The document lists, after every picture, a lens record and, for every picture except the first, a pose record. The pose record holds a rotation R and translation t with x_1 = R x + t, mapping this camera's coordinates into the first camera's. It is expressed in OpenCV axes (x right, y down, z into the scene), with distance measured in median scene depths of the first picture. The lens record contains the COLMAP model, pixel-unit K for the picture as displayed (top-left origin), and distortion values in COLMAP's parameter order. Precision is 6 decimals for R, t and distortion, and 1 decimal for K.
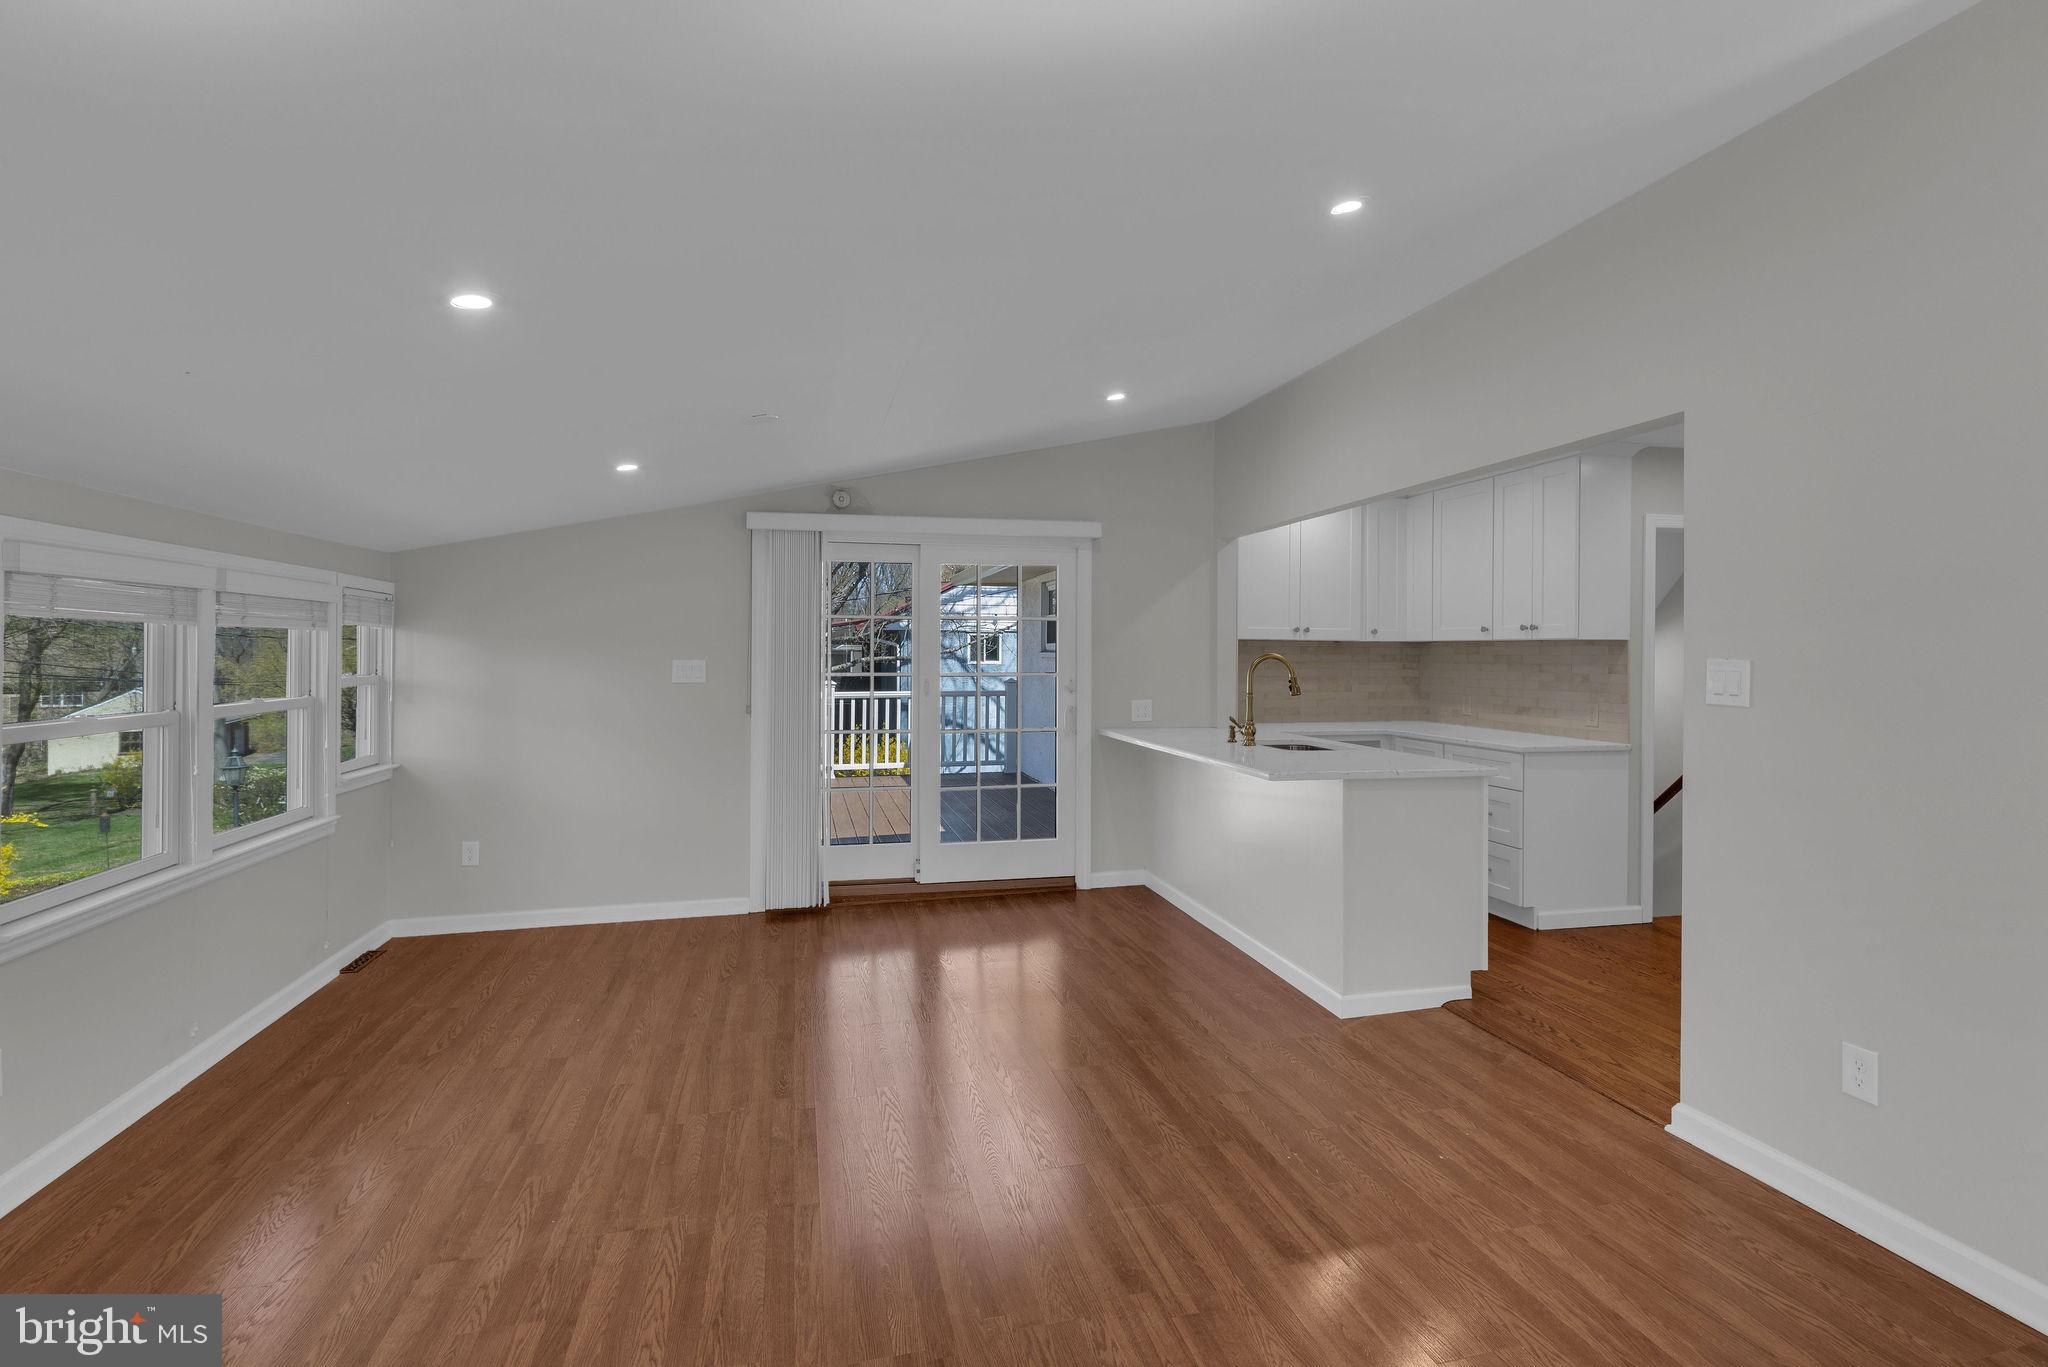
lens RADIAL K [[1044.2, 0, 1024.8], [0, 1044.2, 615.6], [0, 0, 1]] dist [0.000489, -0.000252]
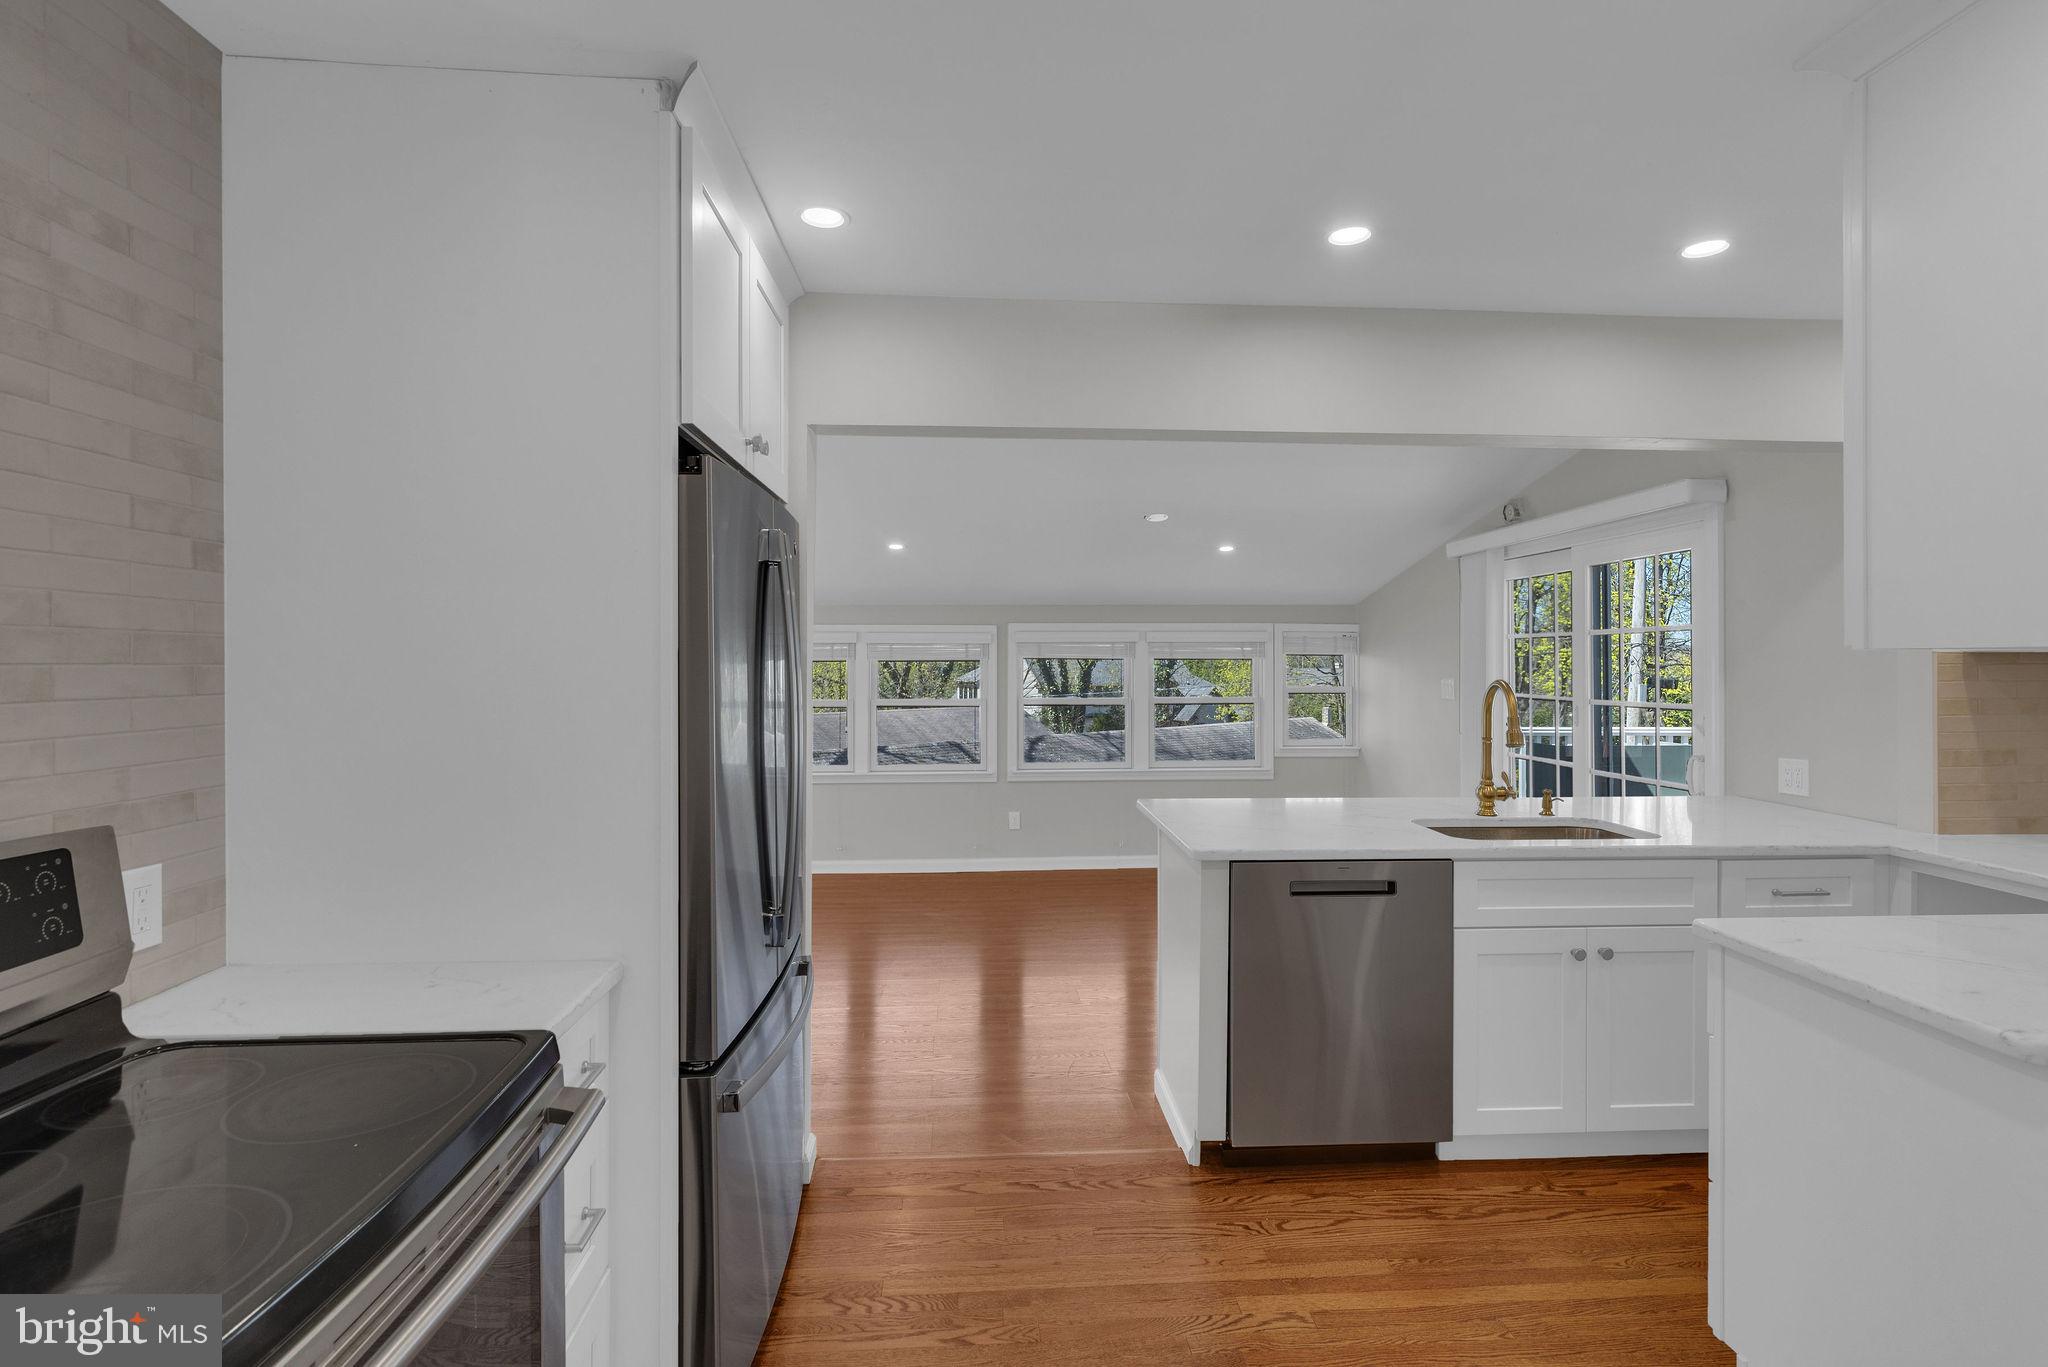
lens RADIAL K [[976.6, 0, 1023.1], [0, 976.6, 661.6], [0, 0, 1]] dist [0.001256, 0.000086]
pose [[-0.190074, -0.005759, -0.981753, 0.706832], [0.030647, 0.999461, -0.011797, 0.019309], [0.981291, -0.032330, -0.189795, 0.656698]]
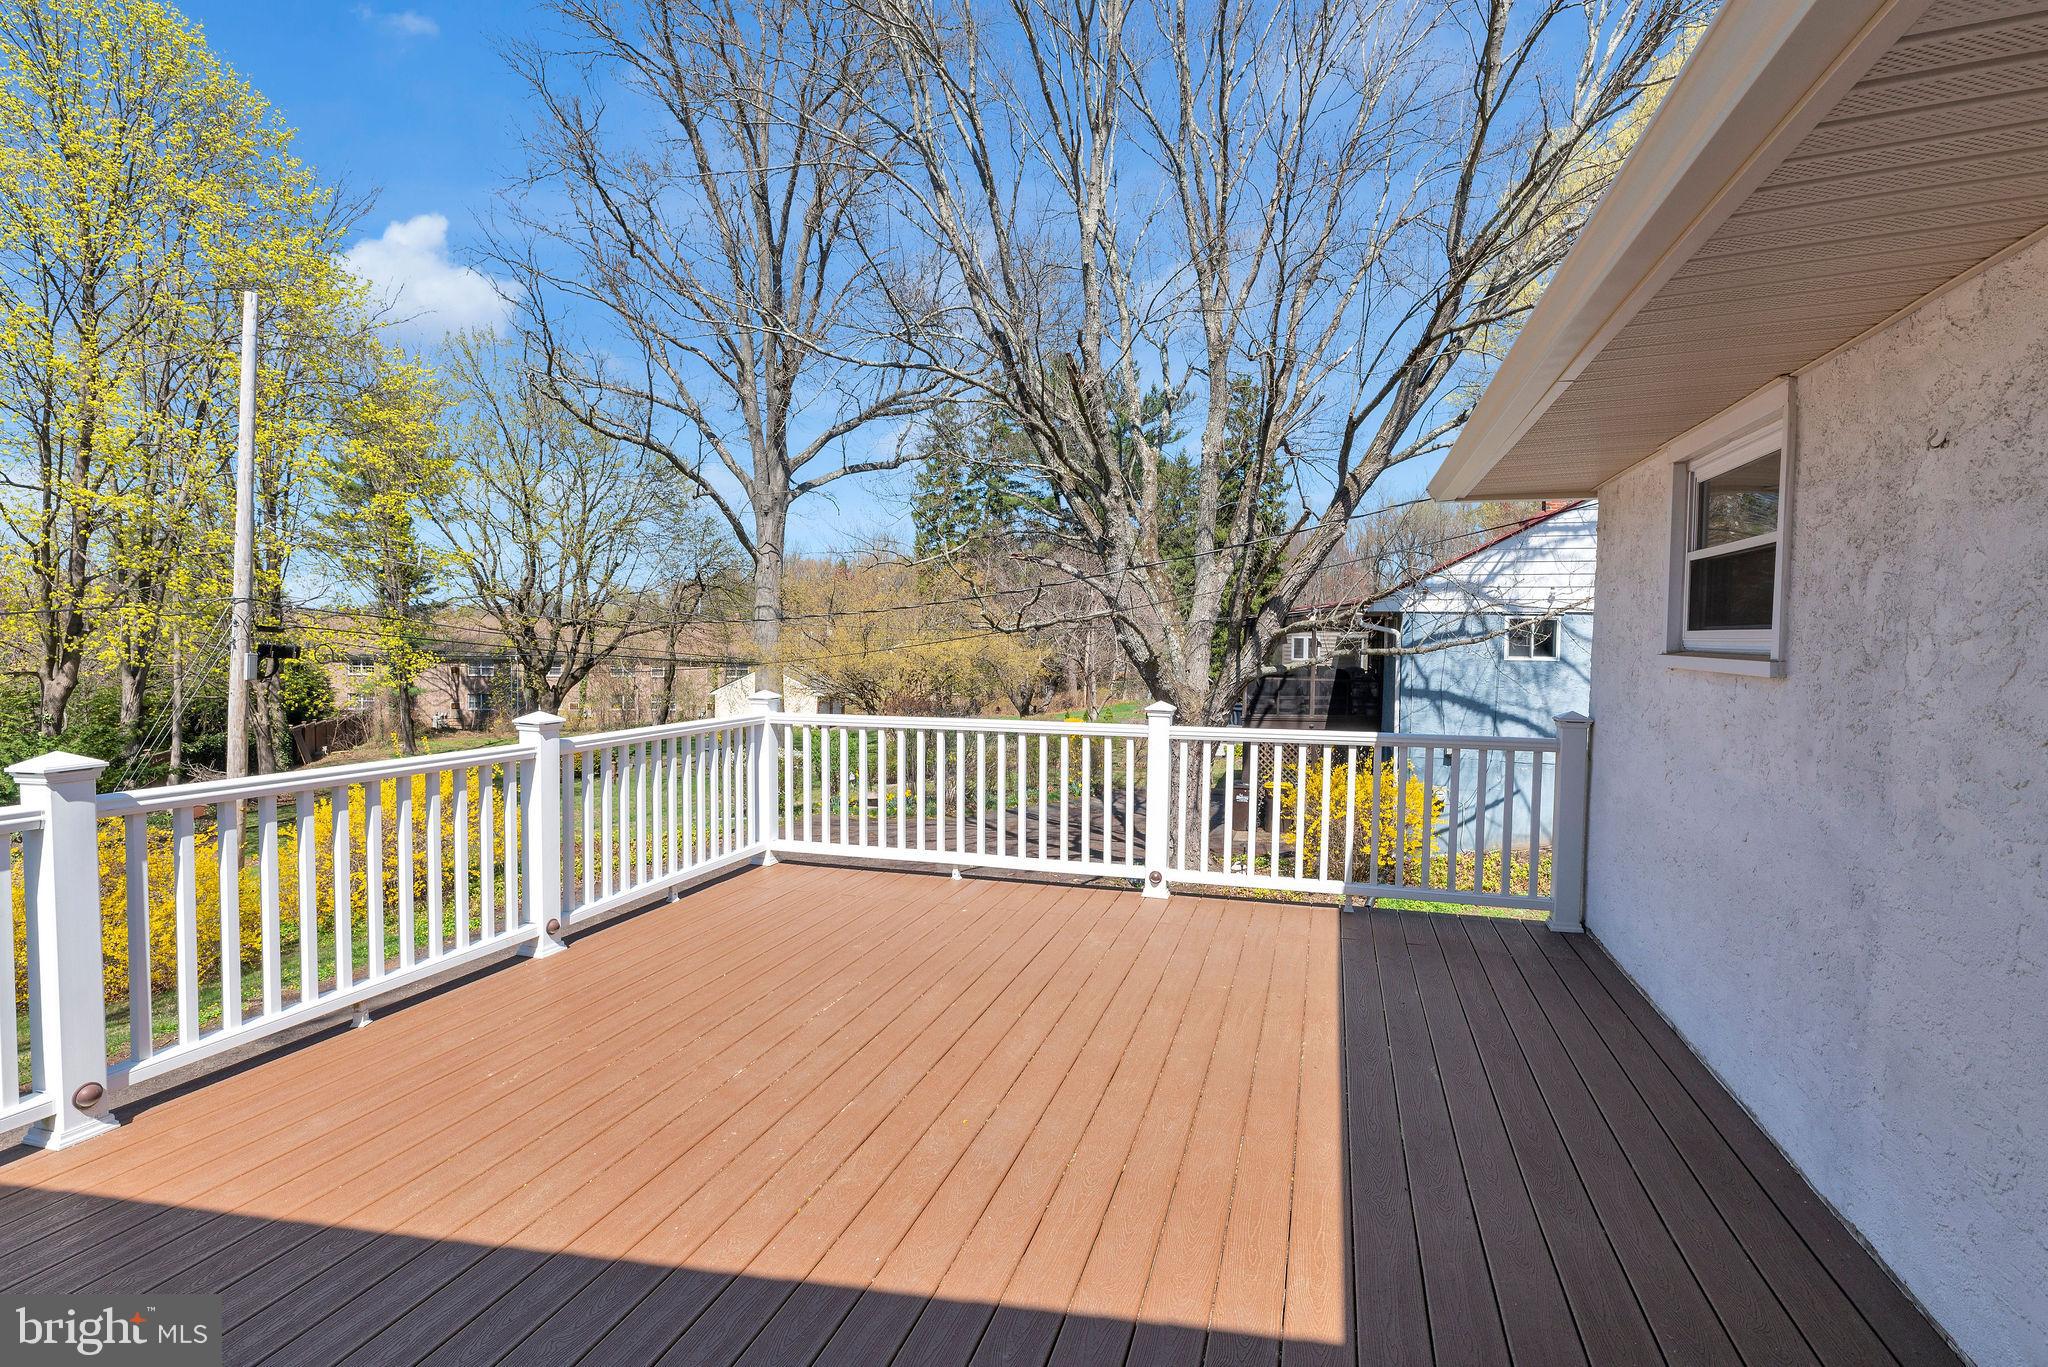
lens RADIAL K [[976.6, 0, 1023.1], [0, 976.6, 661.6], [0, 0, 1]] dist [0.001256, 0.000086]
pose [[0.859416, 0.017829, -0.510966, -0.005811], [0.012046, 0.998408, 0.055098, 0.025488], [0.511135, -0.053507, 0.857833, 0.941519]]
